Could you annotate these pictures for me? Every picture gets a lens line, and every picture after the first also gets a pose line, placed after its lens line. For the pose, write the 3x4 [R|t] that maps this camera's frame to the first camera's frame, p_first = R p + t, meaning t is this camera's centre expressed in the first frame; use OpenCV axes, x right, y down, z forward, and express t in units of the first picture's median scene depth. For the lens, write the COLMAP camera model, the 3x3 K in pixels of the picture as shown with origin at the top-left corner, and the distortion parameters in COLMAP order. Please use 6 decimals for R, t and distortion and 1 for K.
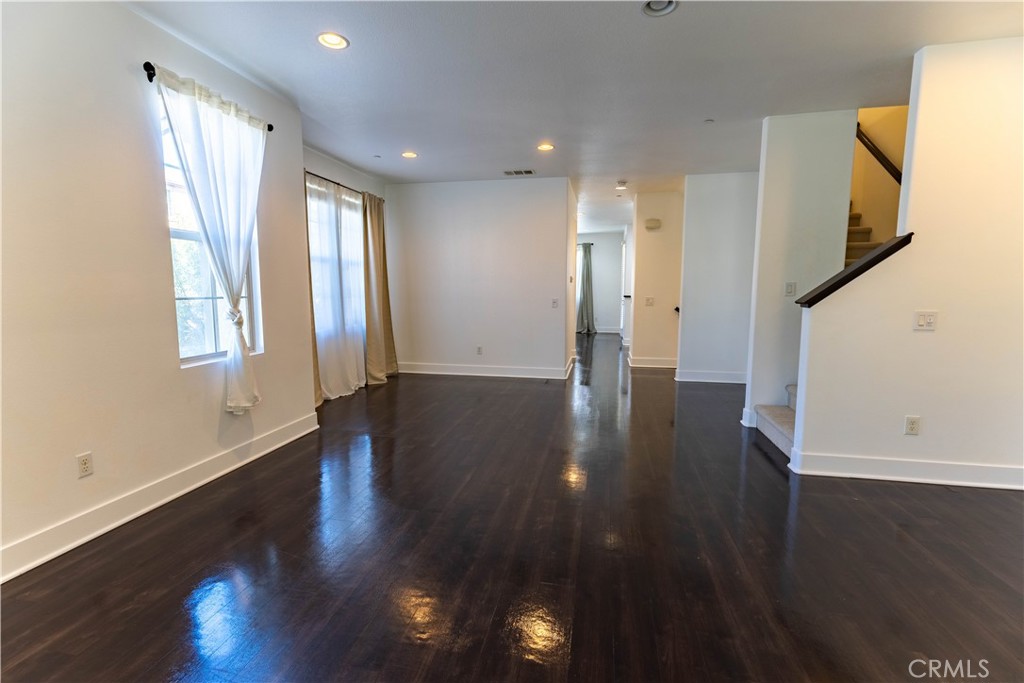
lens RADIAL K [[464.9, 0, 512.0], [0, 464.9, 341.5], [0, 0, 1]] dist [0.003636, -0.000040]
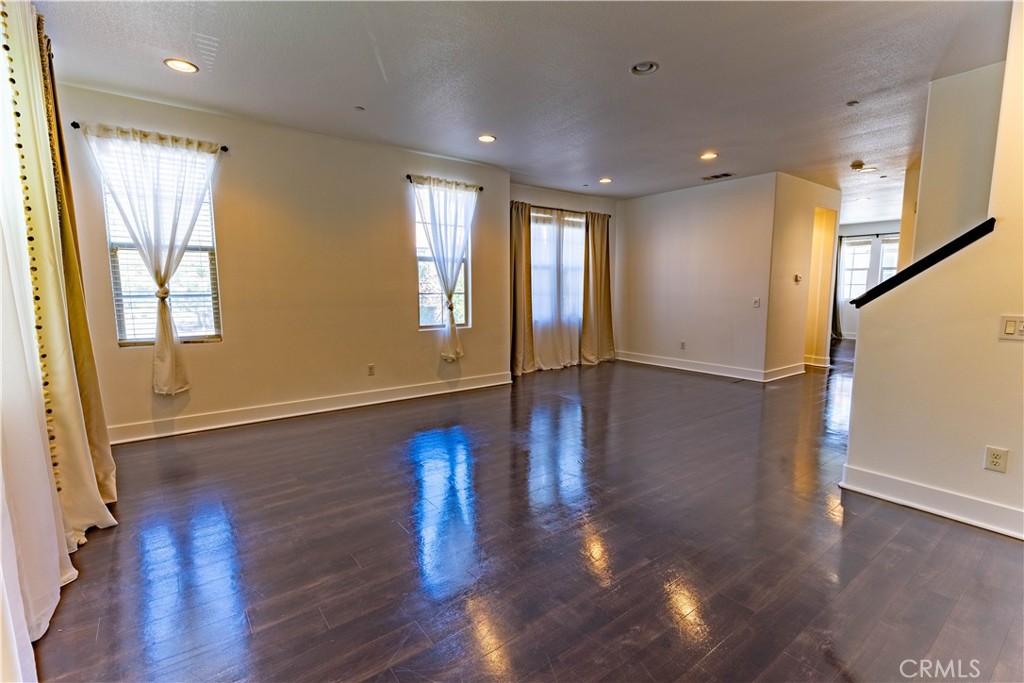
lens RADIAL K [[464.9, 0, 512.0], [0, 464.9, 341.5], [0, 0, 1]] dist [0.003636, -0.000040]
pose [[0.748950, 0.074477, -0.658427, 0.443769], [-0.074282, 0.996837, 0.028261, 0.011043], [0.658449, 0.027743, 0.752114, -0.088037]]
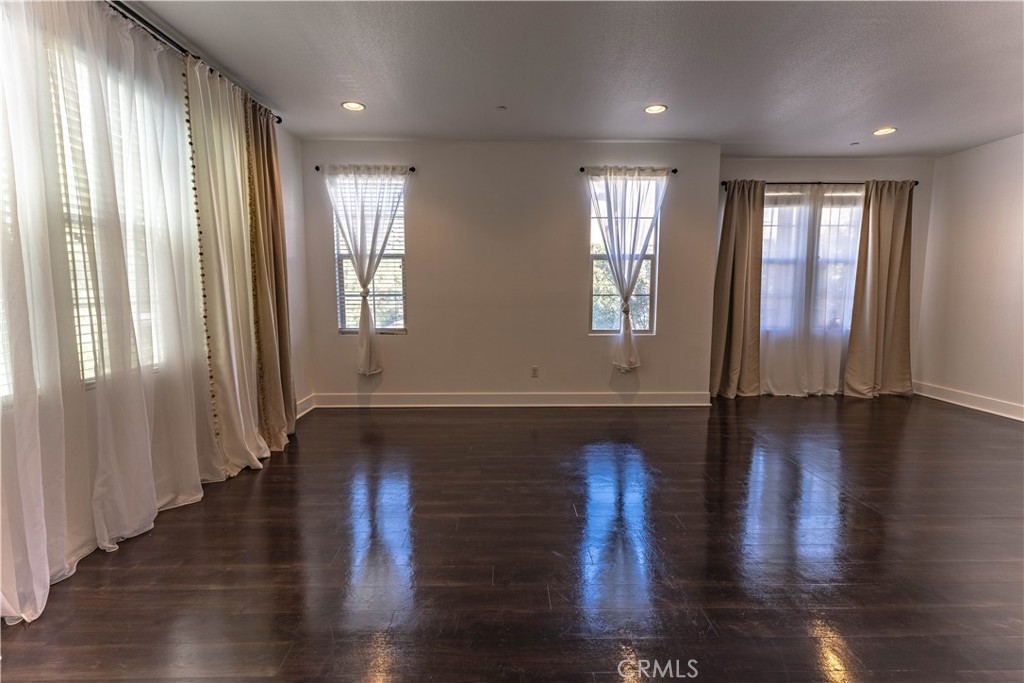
lens RADIAL K [[464.9, 0, 512.0], [0, 464.9, 341.5], [0, 0, 1]] dist [0.003636, -0.000040]
pose [[0.212584, 0.108736, -0.971074, 0.502952], [-0.111354, 0.990011, 0.086480, -0.020175], [0.970777, 0.089749, 0.222569, 0.186144]]
